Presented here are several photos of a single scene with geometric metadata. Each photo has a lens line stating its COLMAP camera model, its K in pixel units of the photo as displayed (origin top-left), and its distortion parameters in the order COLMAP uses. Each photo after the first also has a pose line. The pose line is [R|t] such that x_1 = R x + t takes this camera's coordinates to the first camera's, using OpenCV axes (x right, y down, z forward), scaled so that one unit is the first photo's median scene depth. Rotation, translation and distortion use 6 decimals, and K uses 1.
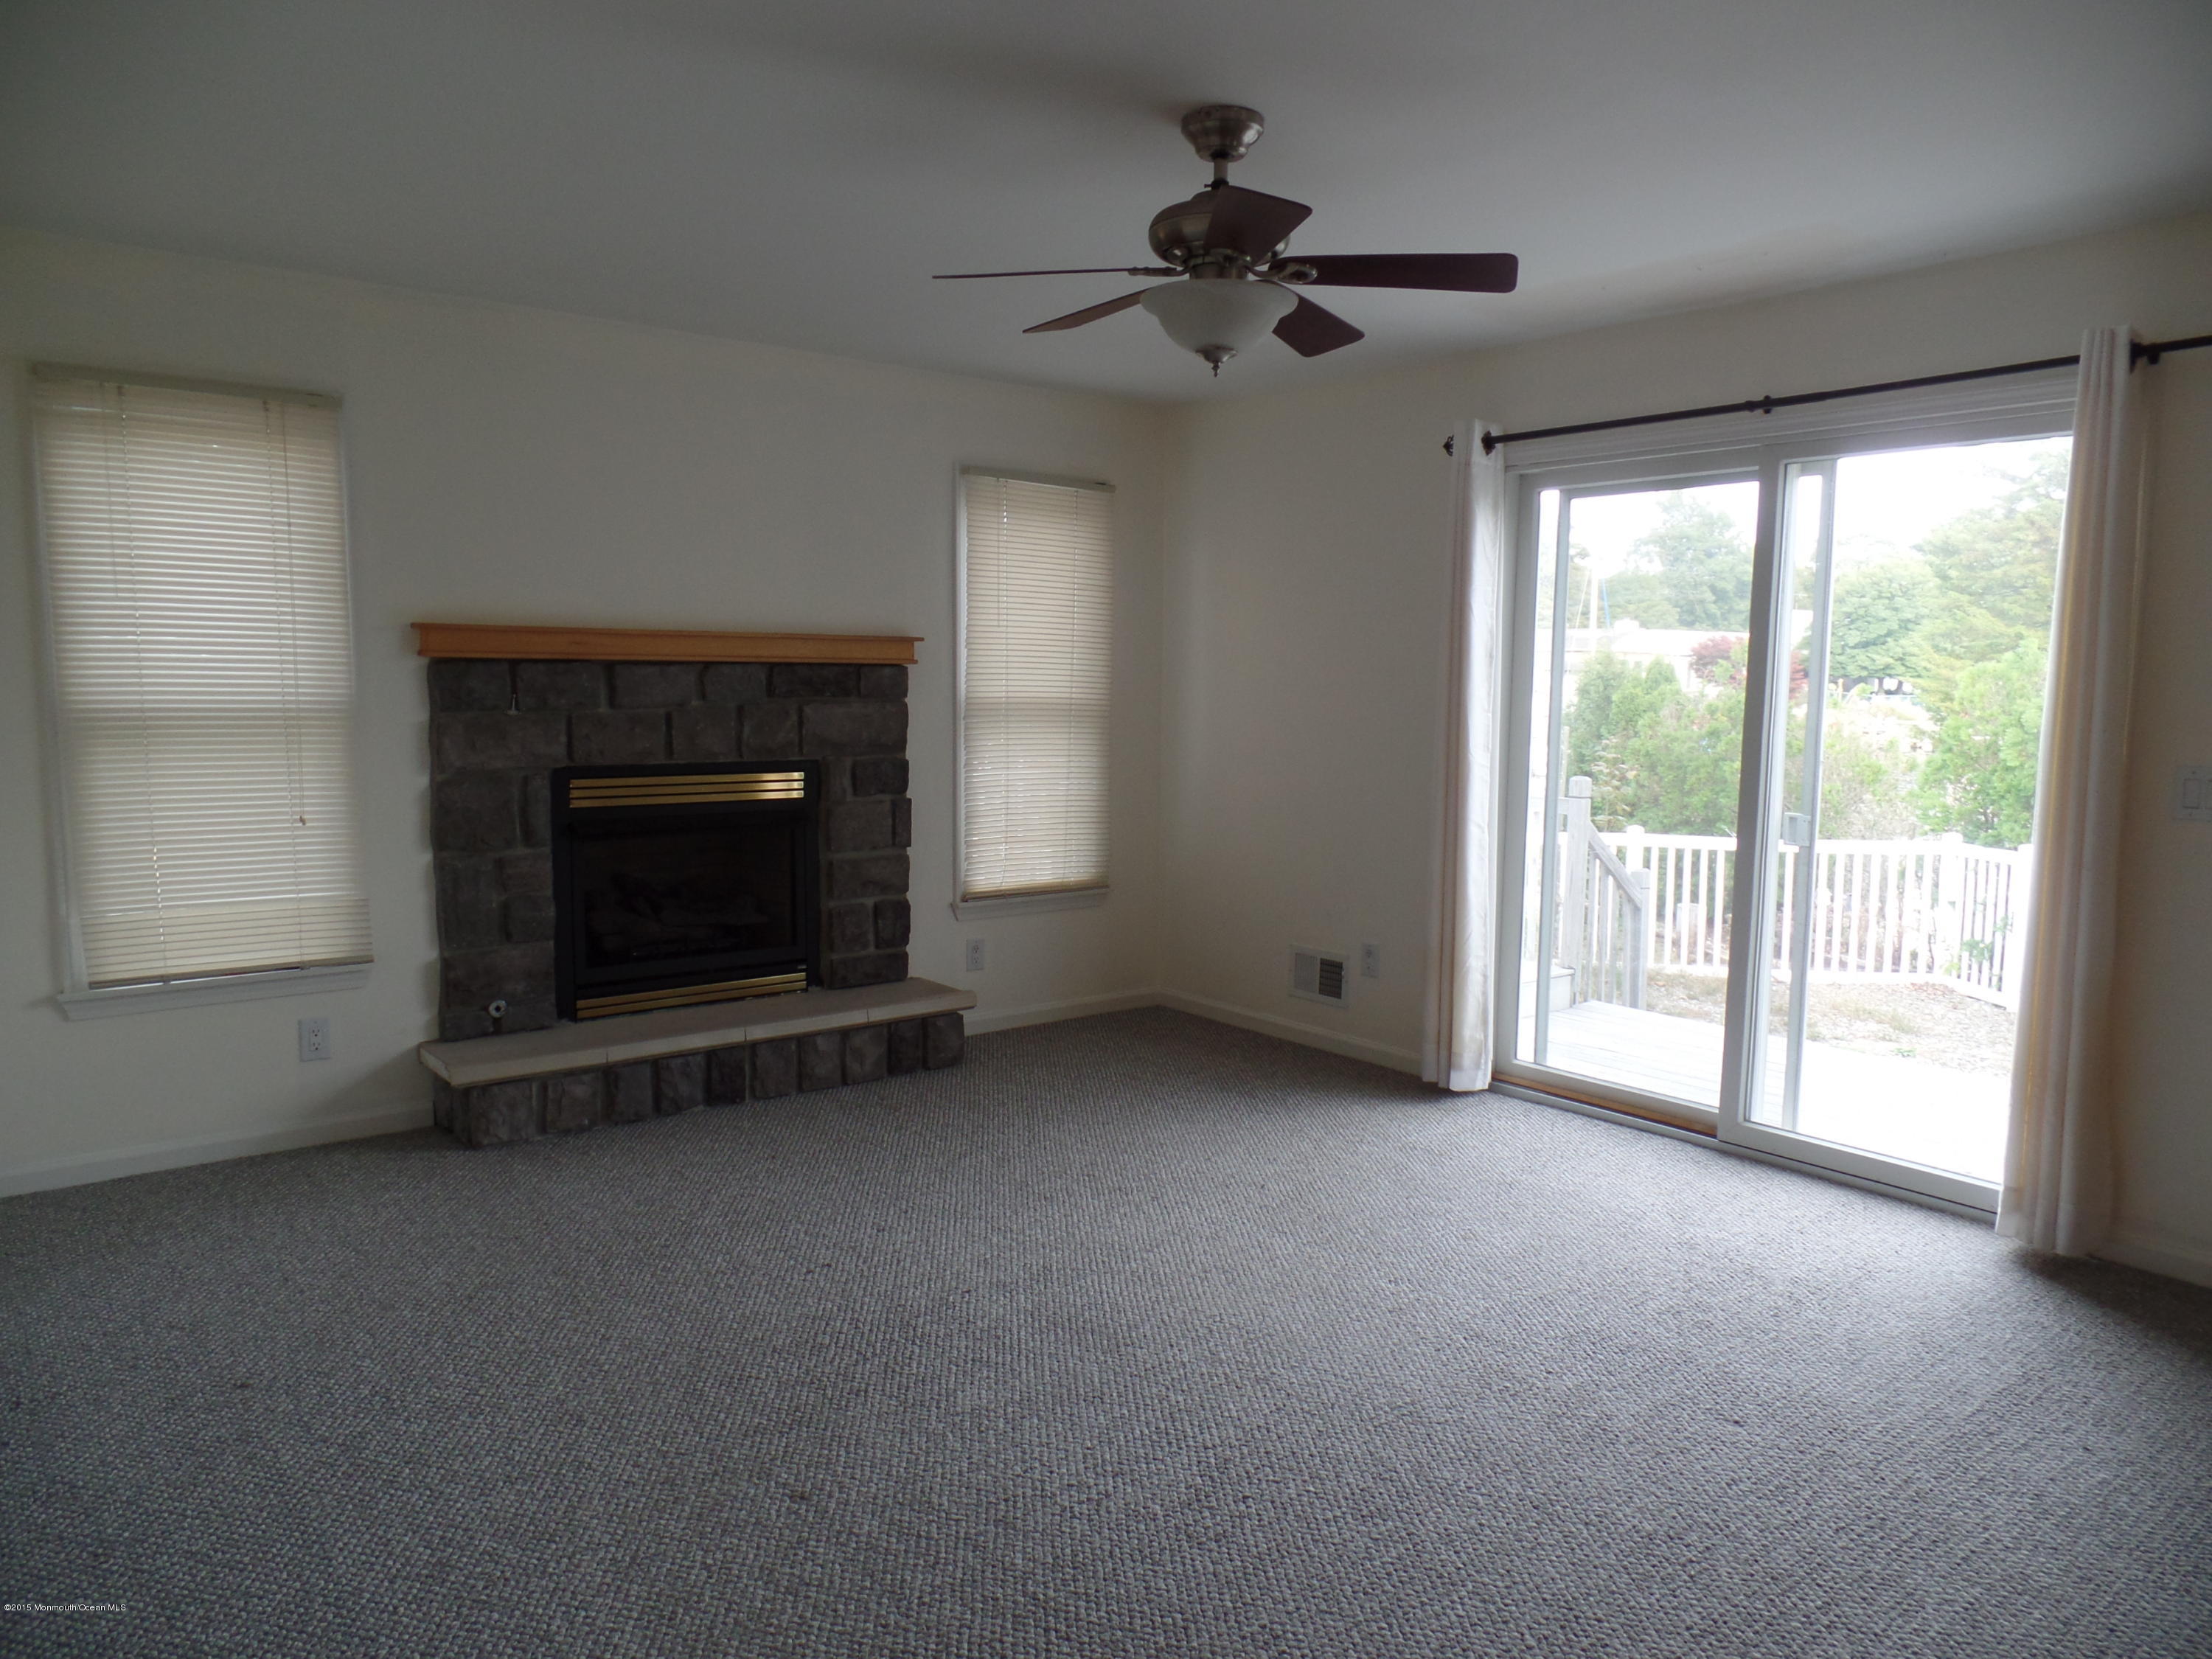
lens RADIAL K [[1521.9, 0, 1106.0], [0, 1521.9, 829.5], [0, 0, 1]] dist [0.009109, 0.007706]
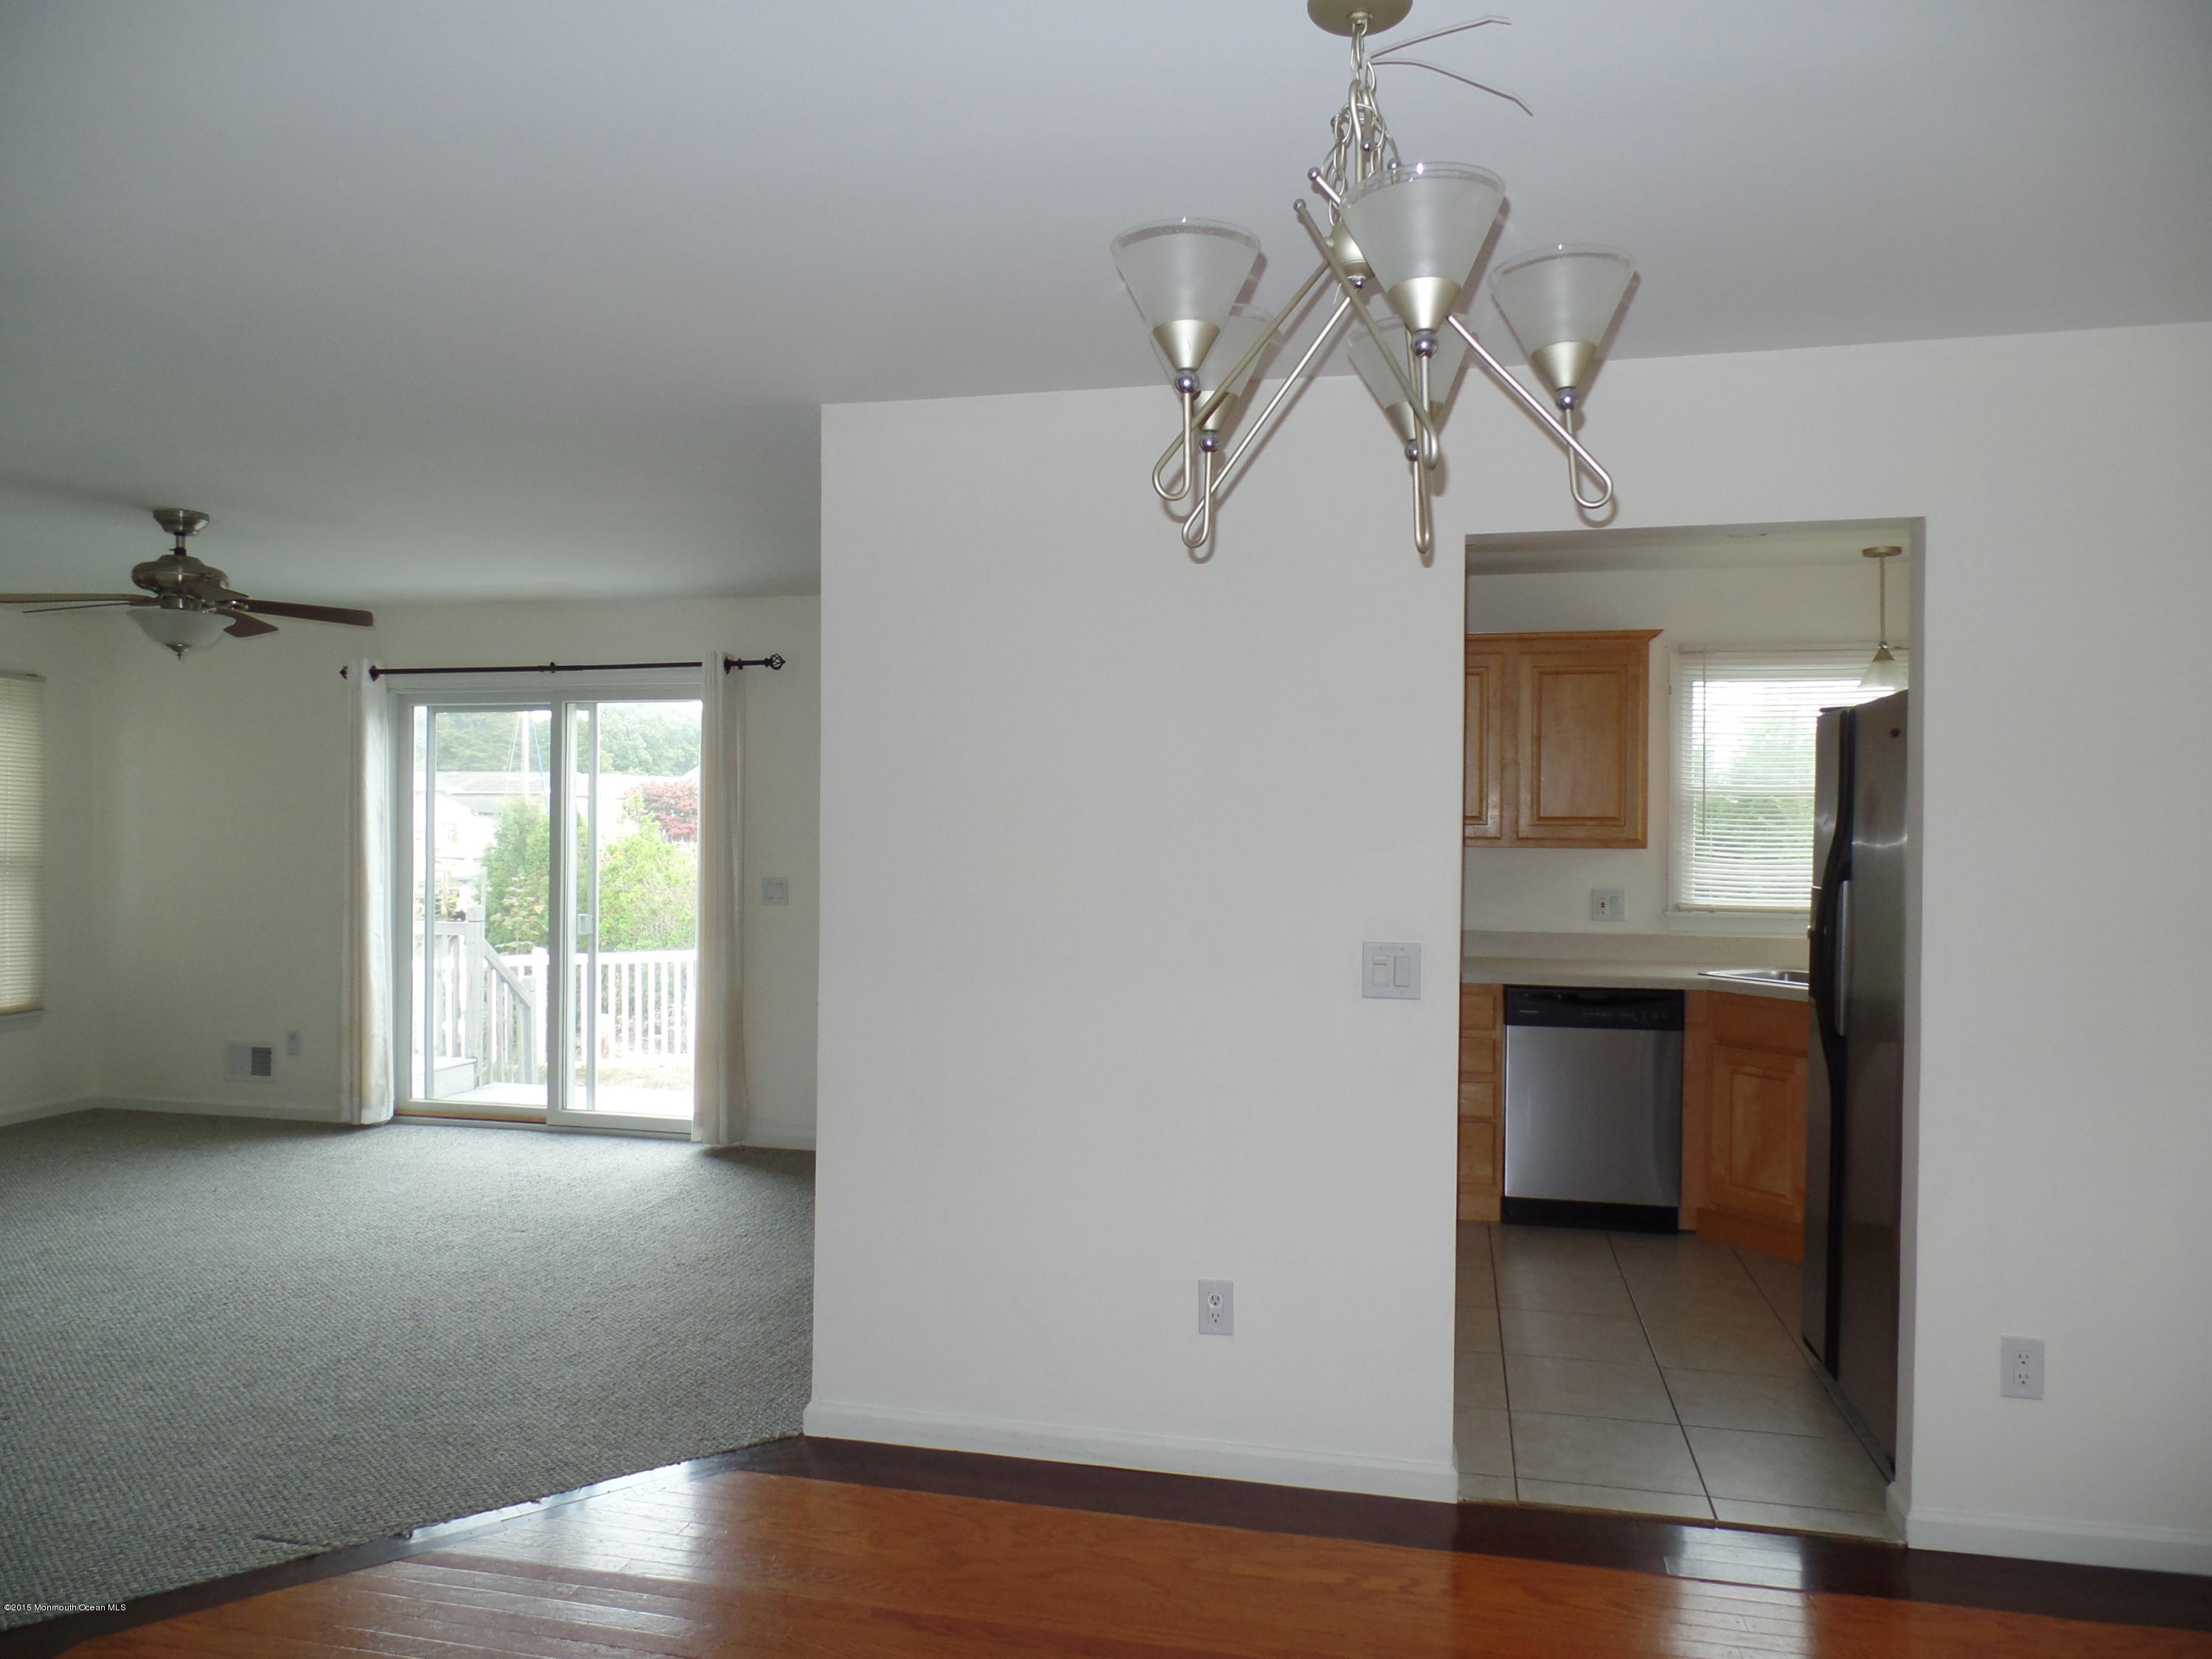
lens RADIAL K [[1524.4, 0, 1131.3], [0, 1524.4, 832.7], [0, 0, 1]] dist [0.002722, 0.001579]
pose [[0.778515, -0.012447, 0.627502, -0.107925], [0.068634, 0.995496, -0.065406, 0.046310], [-0.623862, 0.093987, 0.775863, -0.597910]]
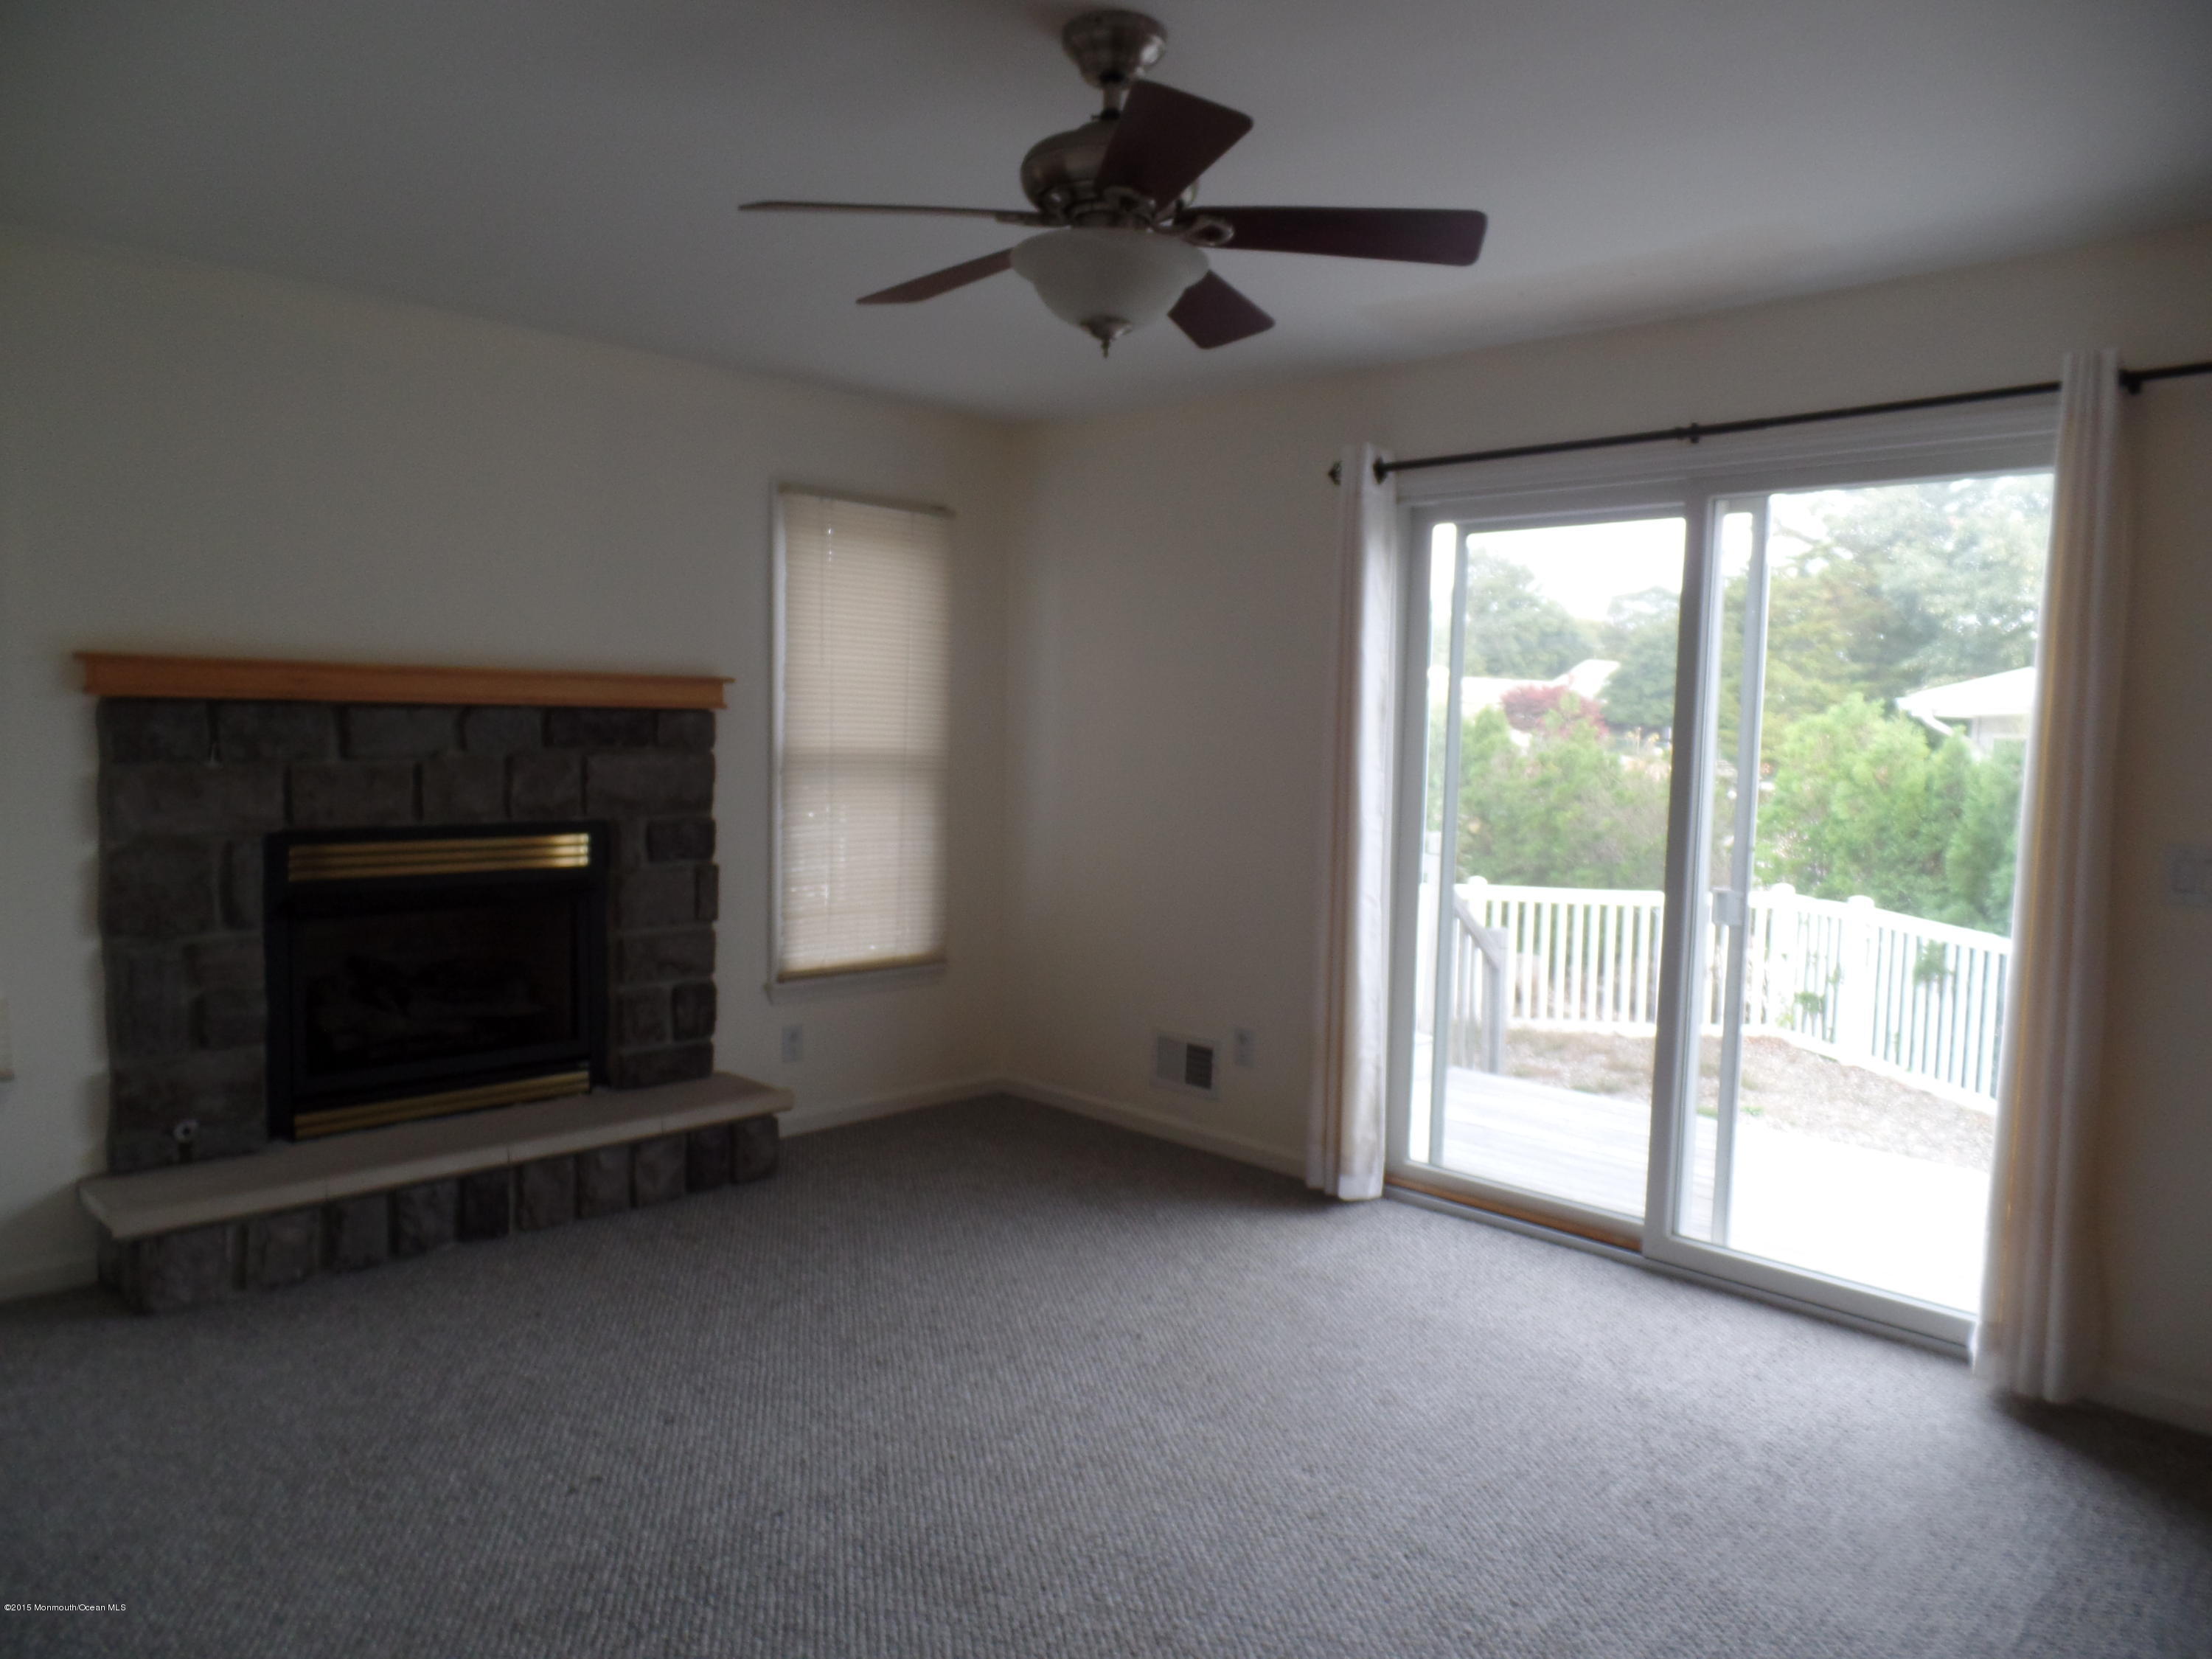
lens RADIAL K [[1521.9, 0, 1106.0], [0, 1521.9, 829.5], [0, 0, 1]] dist [0.009109, 0.007706]
pose [[0.993326, 0.002386, 0.115314, -0.011231], [0.000687, 0.999646, -0.026604, -0.020358], [-0.115337, 0.026506, 0.992973, 0.141923]]
